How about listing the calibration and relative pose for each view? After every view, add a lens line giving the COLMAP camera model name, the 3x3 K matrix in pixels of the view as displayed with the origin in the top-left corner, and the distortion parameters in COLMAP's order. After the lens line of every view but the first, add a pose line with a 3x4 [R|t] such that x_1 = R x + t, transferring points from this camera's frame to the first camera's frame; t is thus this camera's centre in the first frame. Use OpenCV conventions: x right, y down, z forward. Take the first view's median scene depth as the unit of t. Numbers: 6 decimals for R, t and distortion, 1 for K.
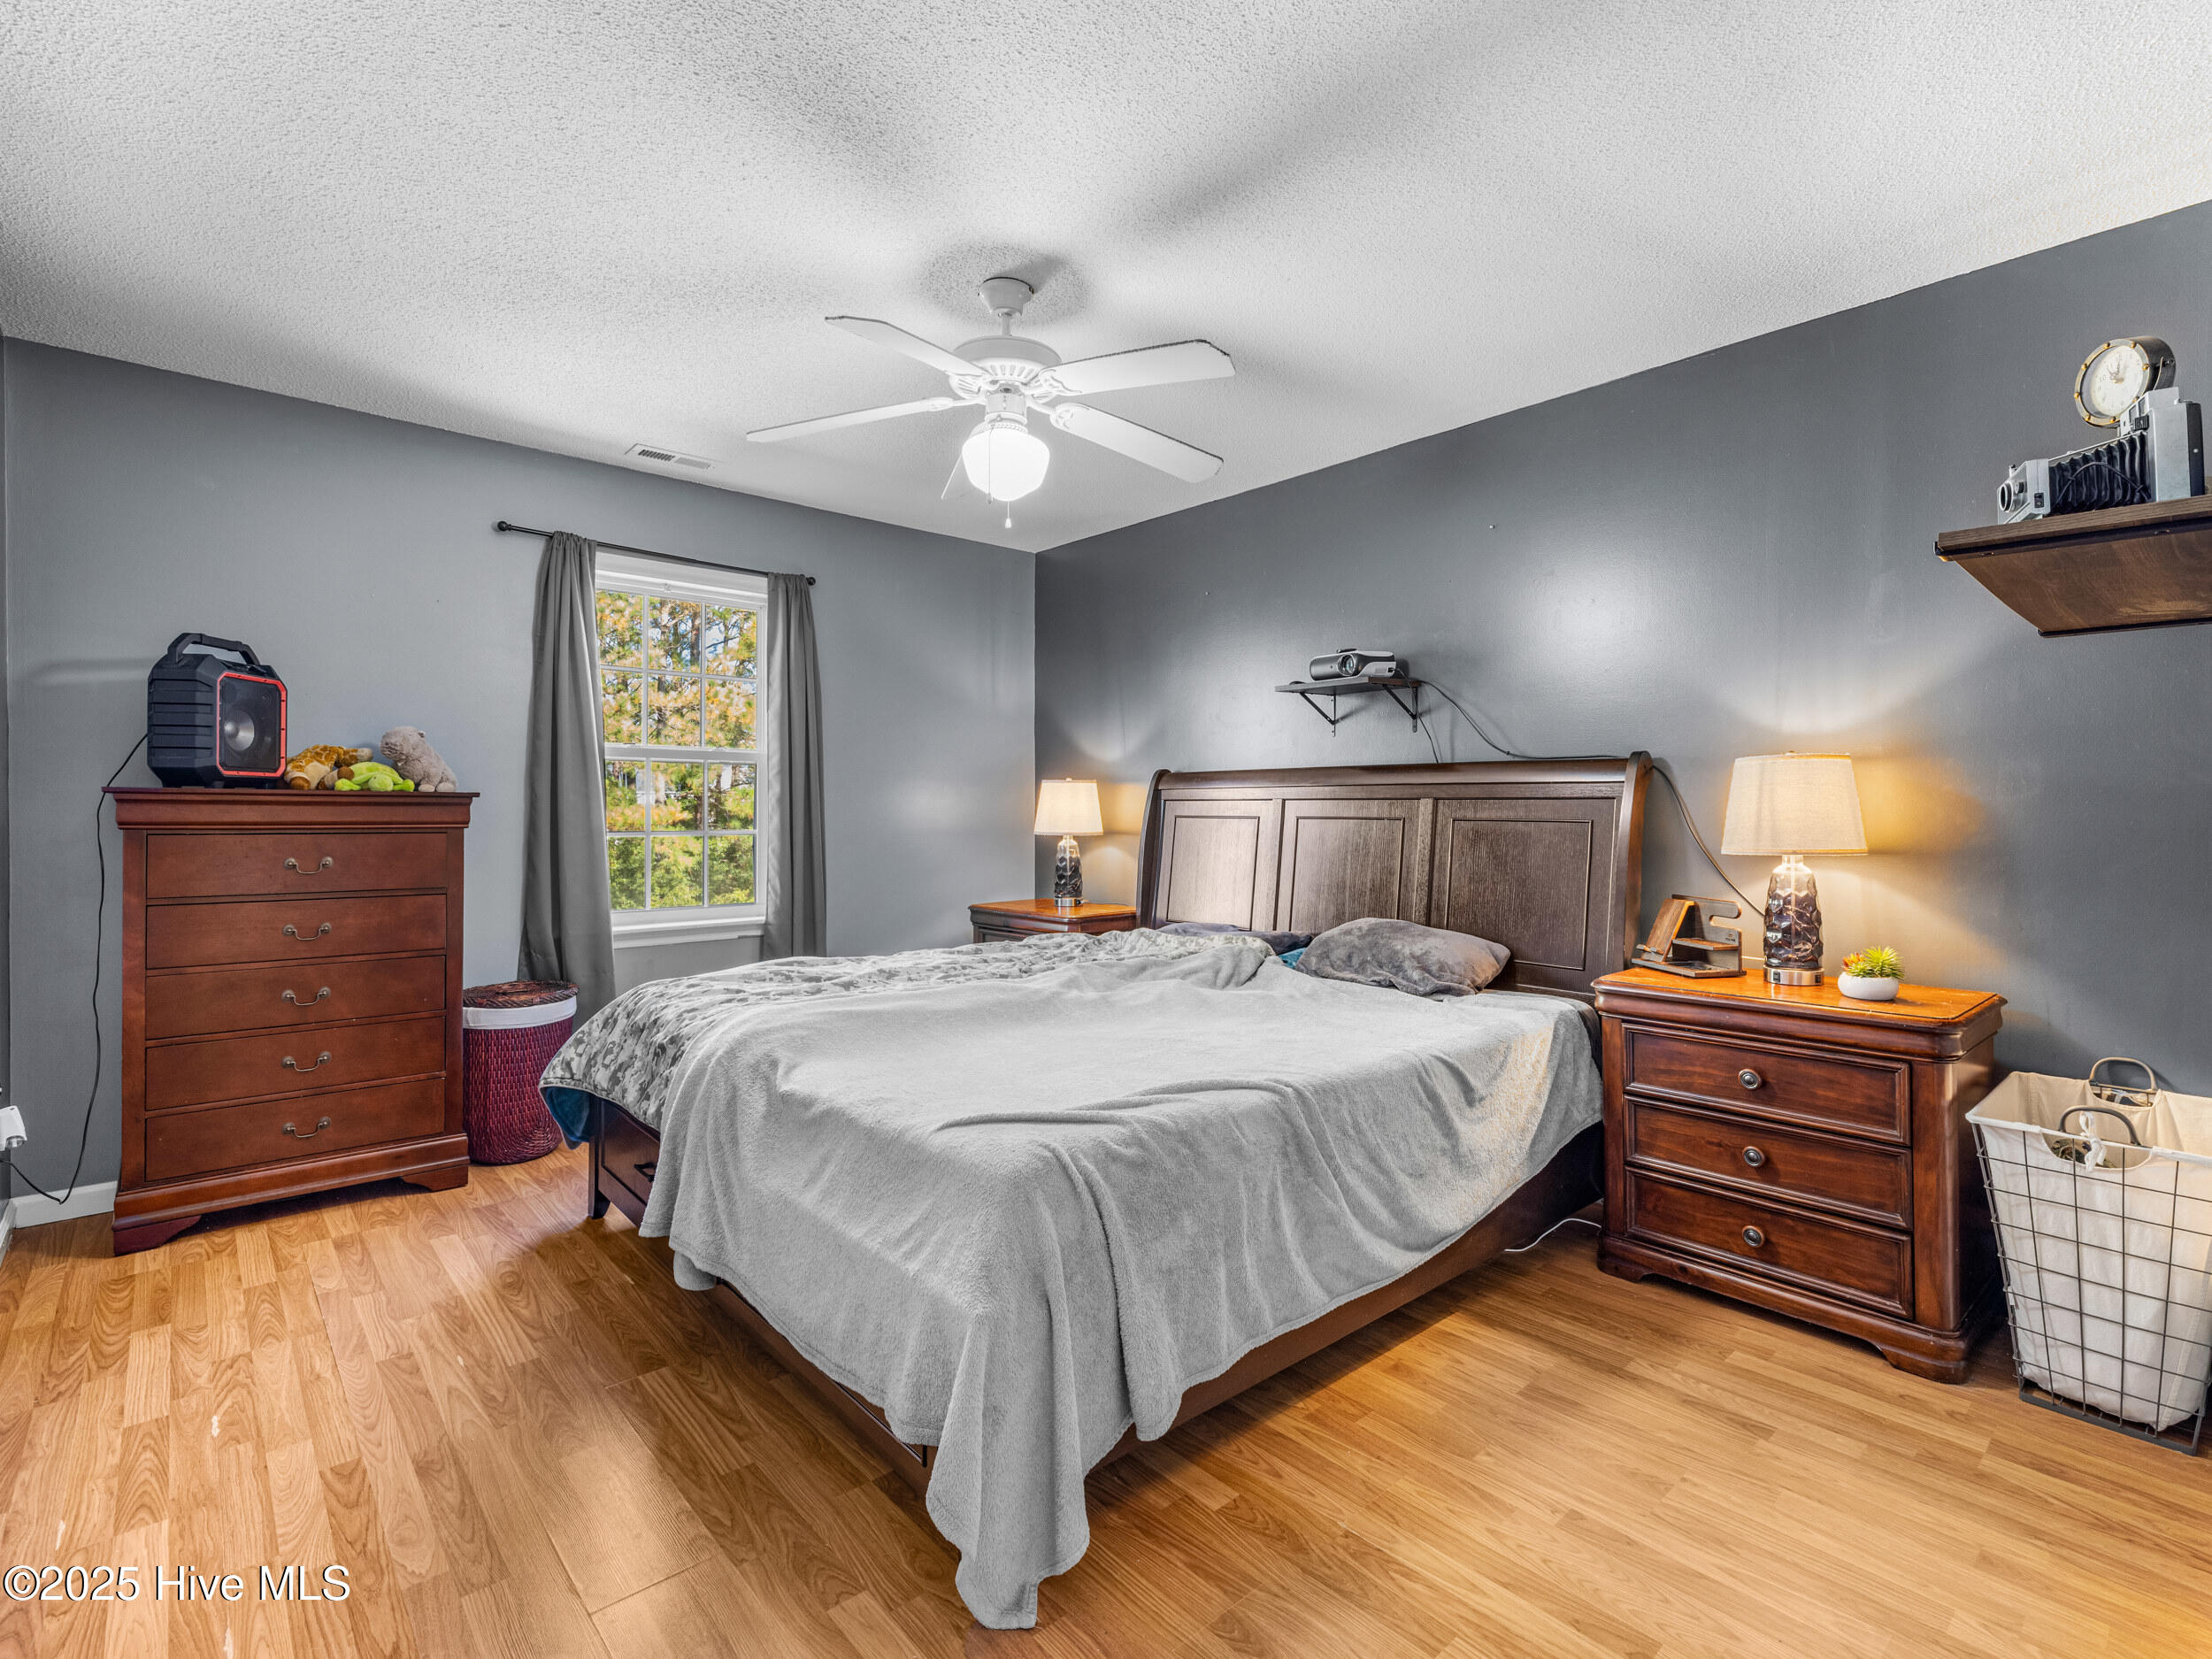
lens RADIAL K [[1038.9, 0, 1123.9], [0, 1038.9, 824.2], [0, 0, 1]] dist [-0.001918, -0.000407]
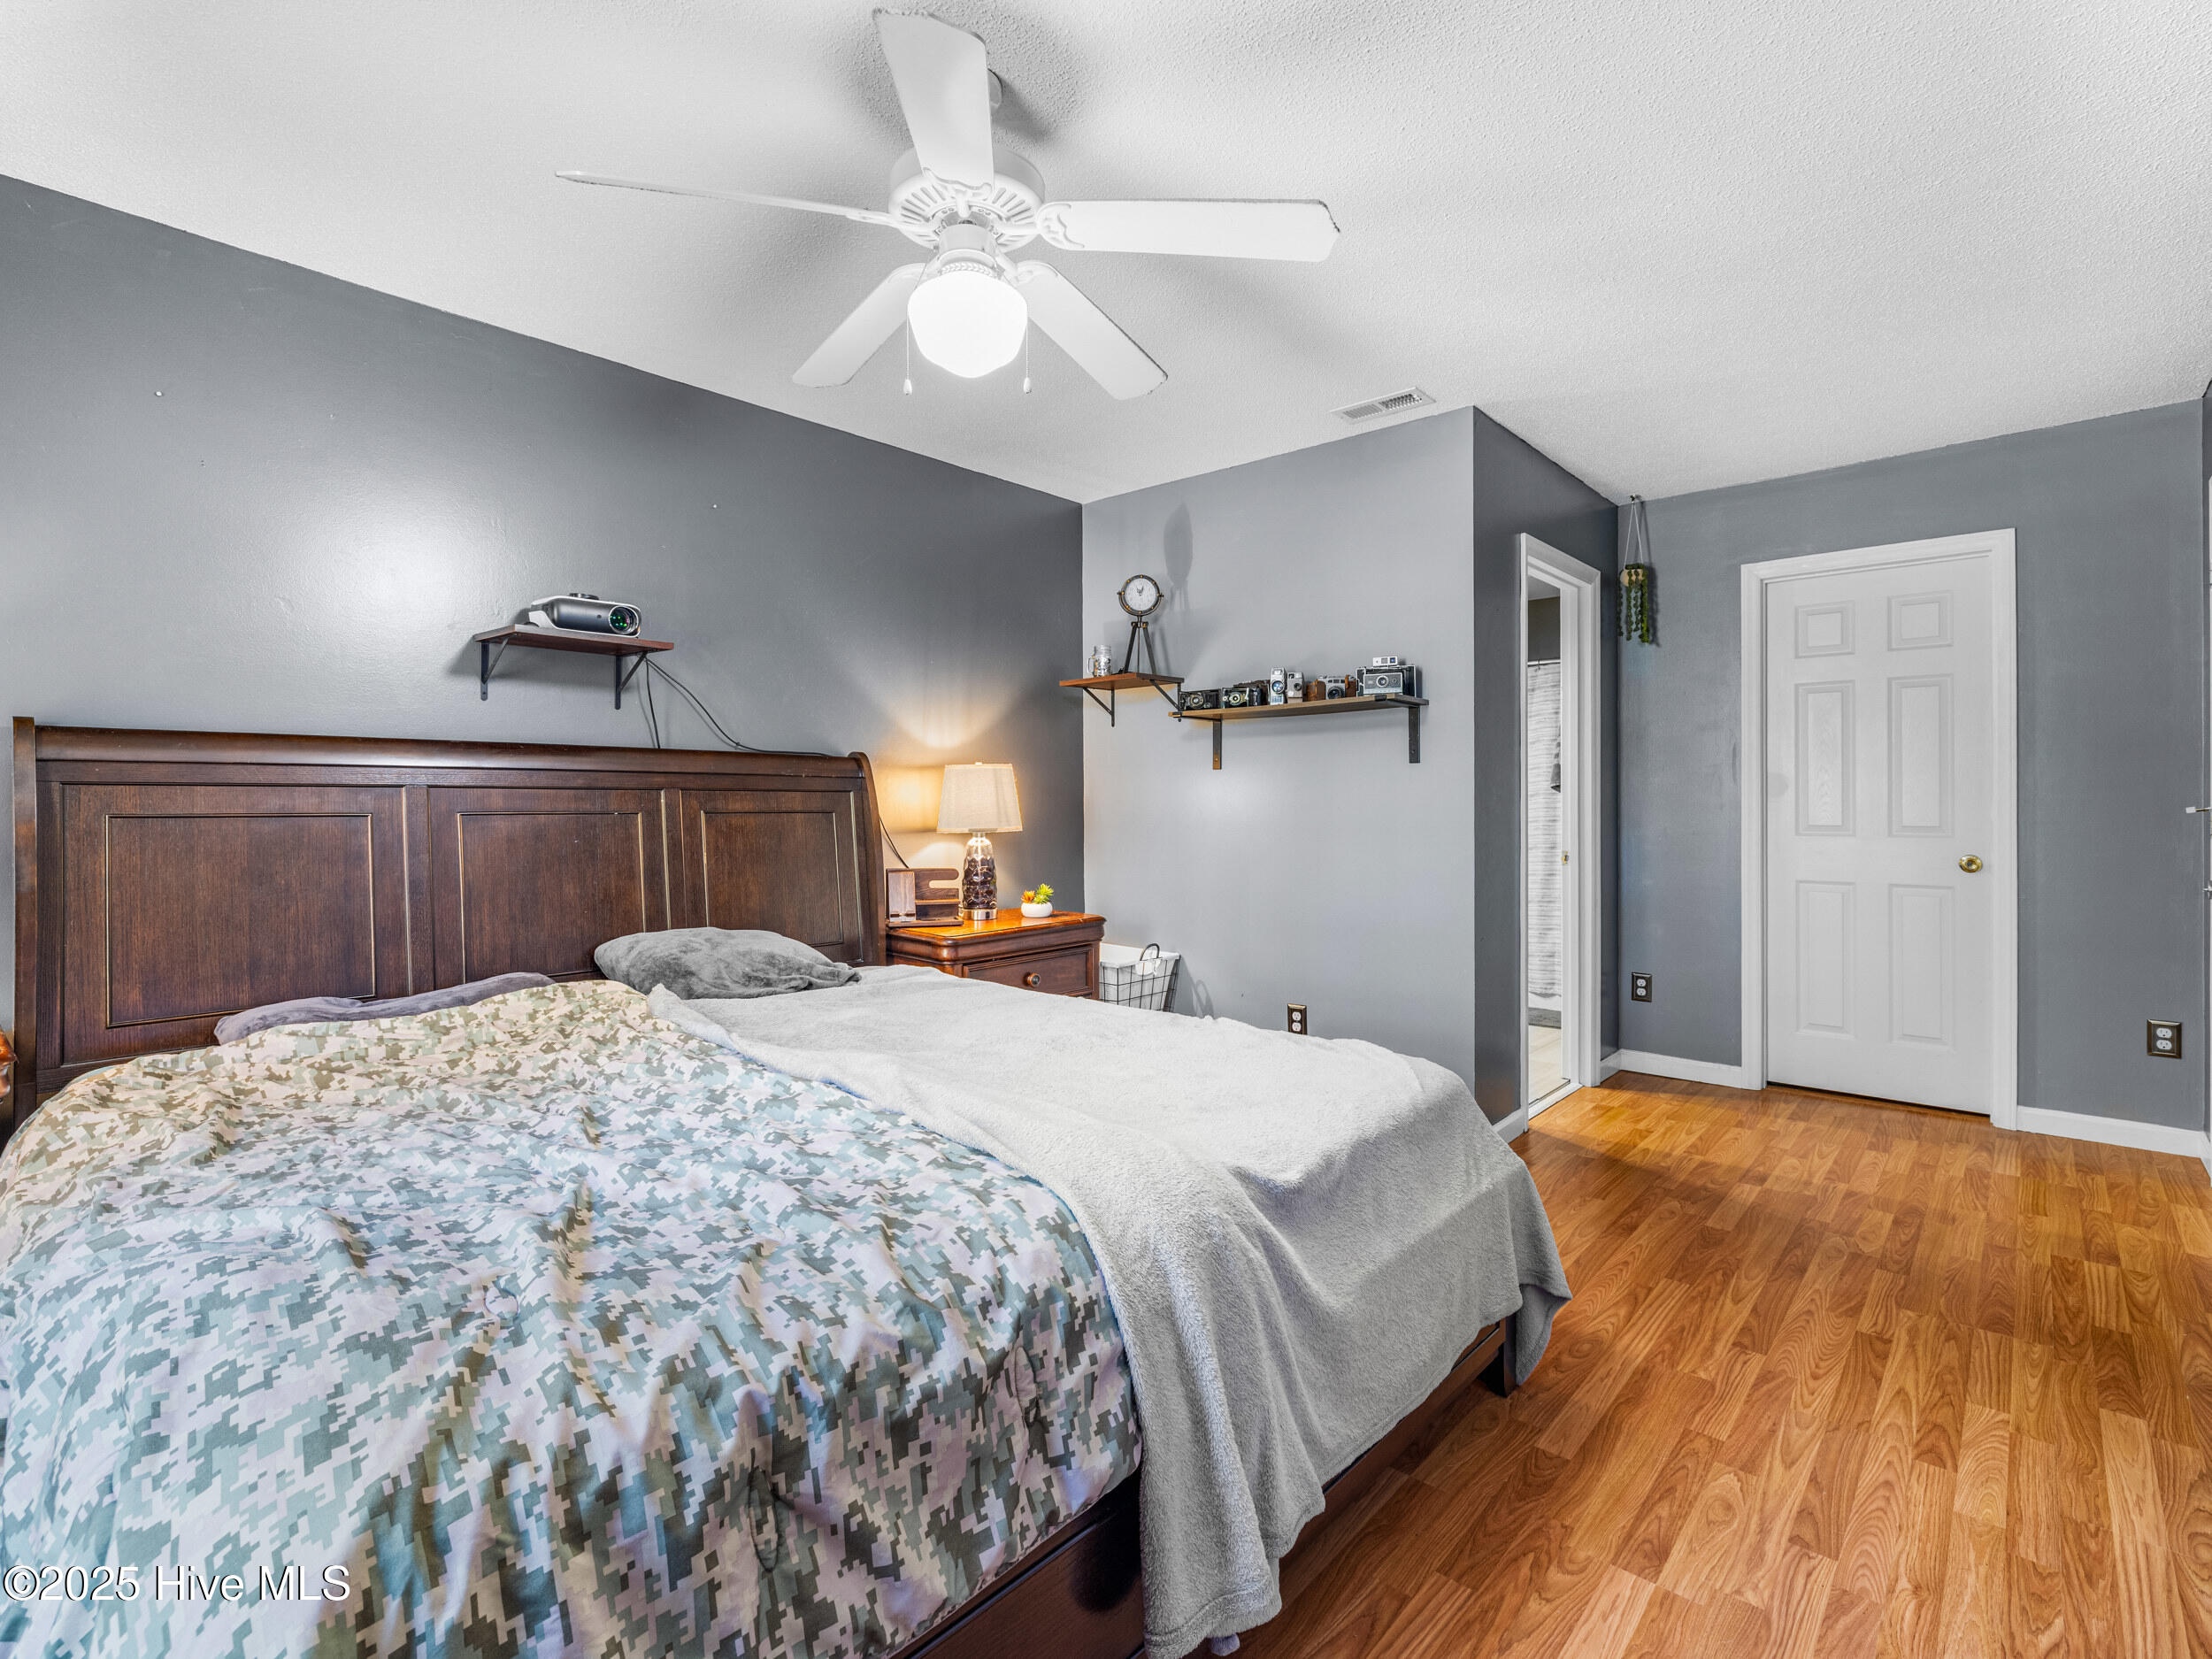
lens RADIAL K [[1038.9, 0, 1124.5], [0, 1038.9, 821.1], [0, 0, 1]] dist [-0.001918, -0.000407]
pose [[-0.111312, -0.016030, 0.993656, -0.875168], [0.013449, 0.999754, 0.017635, -0.010087], [-0.993694, 0.015327, -0.111069, 0.996549]]
